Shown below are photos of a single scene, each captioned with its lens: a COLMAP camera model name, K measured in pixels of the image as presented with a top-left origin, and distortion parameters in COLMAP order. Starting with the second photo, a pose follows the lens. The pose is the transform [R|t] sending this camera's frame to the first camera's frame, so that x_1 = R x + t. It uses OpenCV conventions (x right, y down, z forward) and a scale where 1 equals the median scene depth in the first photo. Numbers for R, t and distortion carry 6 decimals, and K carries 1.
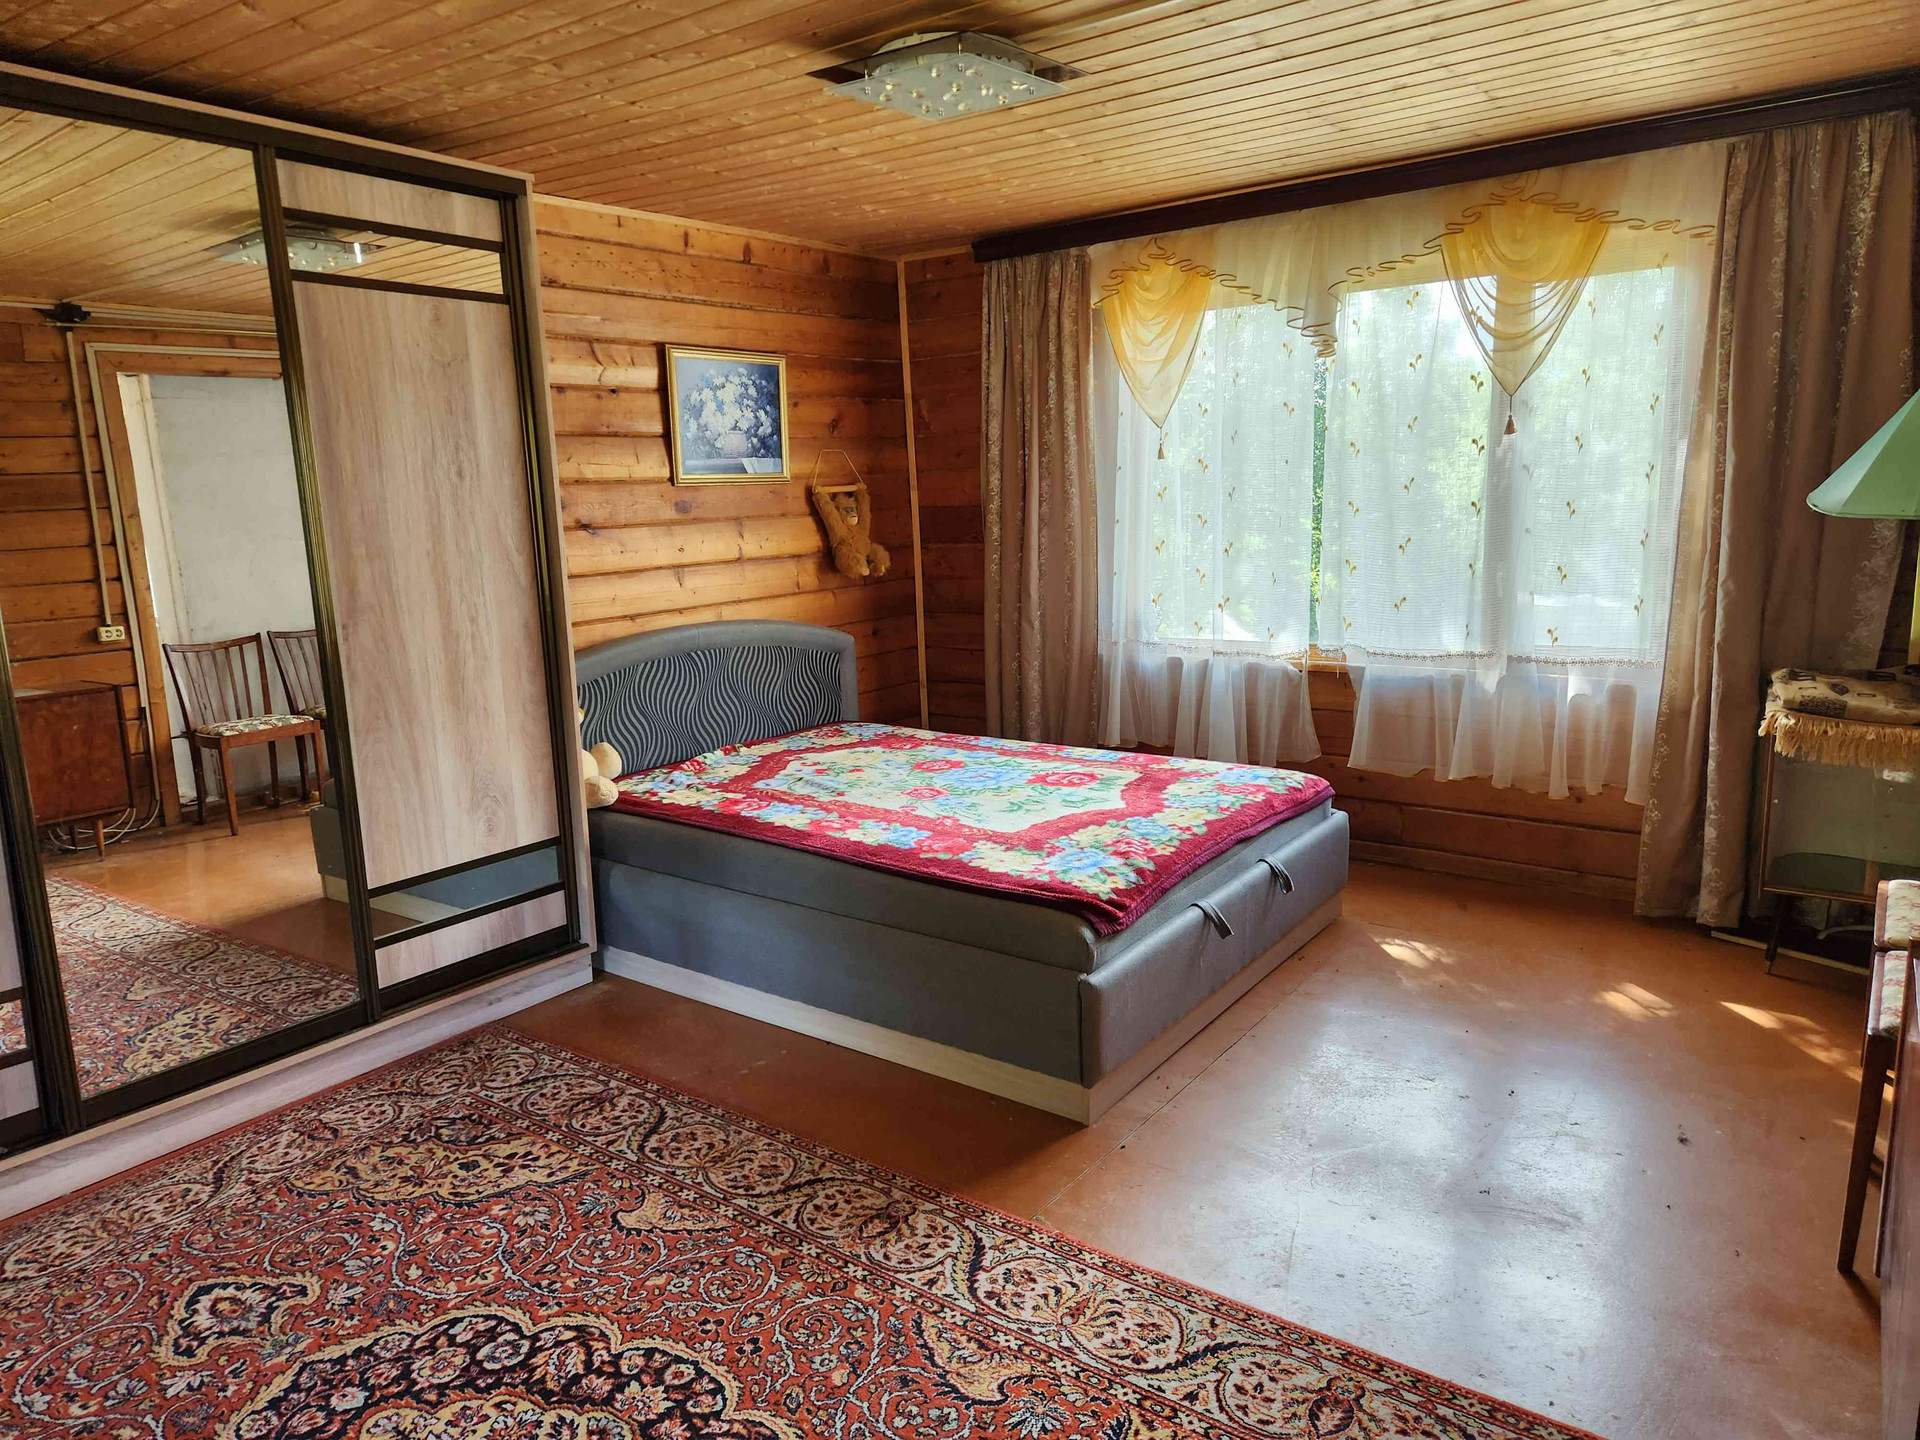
lens RADIAL K [[1269.0, 0, 960.0], [0, 1269.0, 720.0], [0, 0, 1]] dist [0.092872, -0.084781]
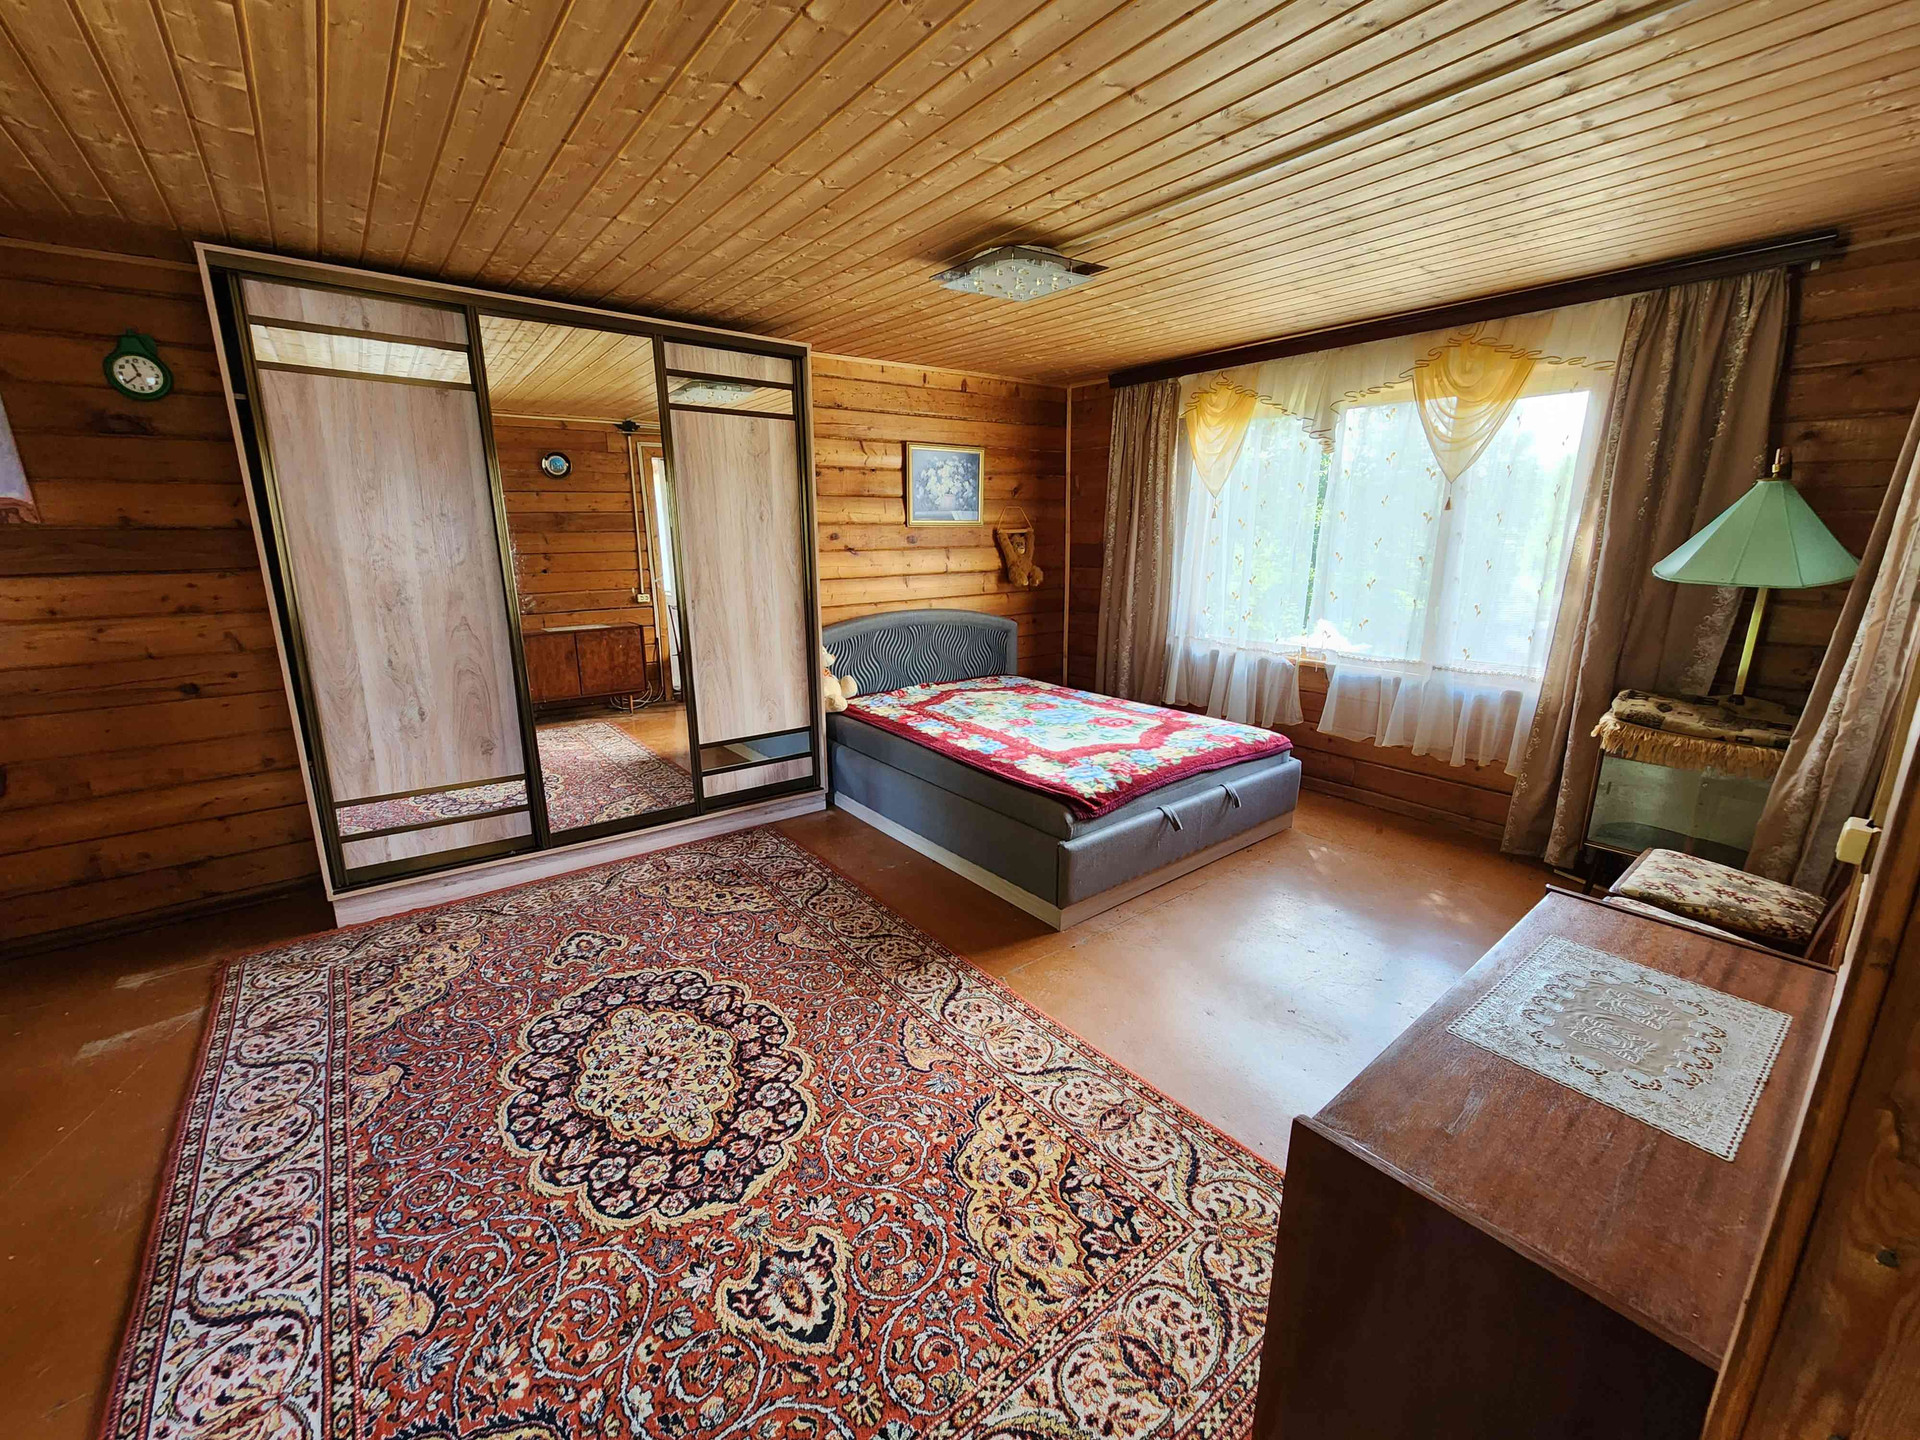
lens RADIAL K [[773.1, 0, 957.7], [0, 773.1, 730.0], [0, 0, 1]] dist [0.000253, -0.003123]
pose [[0.962973, 0.097128, -0.251493, 0.151951], [-0.077861, 0.993292, 0.085486, -0.011361], [0.258109, -0.062740, 0.964077, 0.019550]]
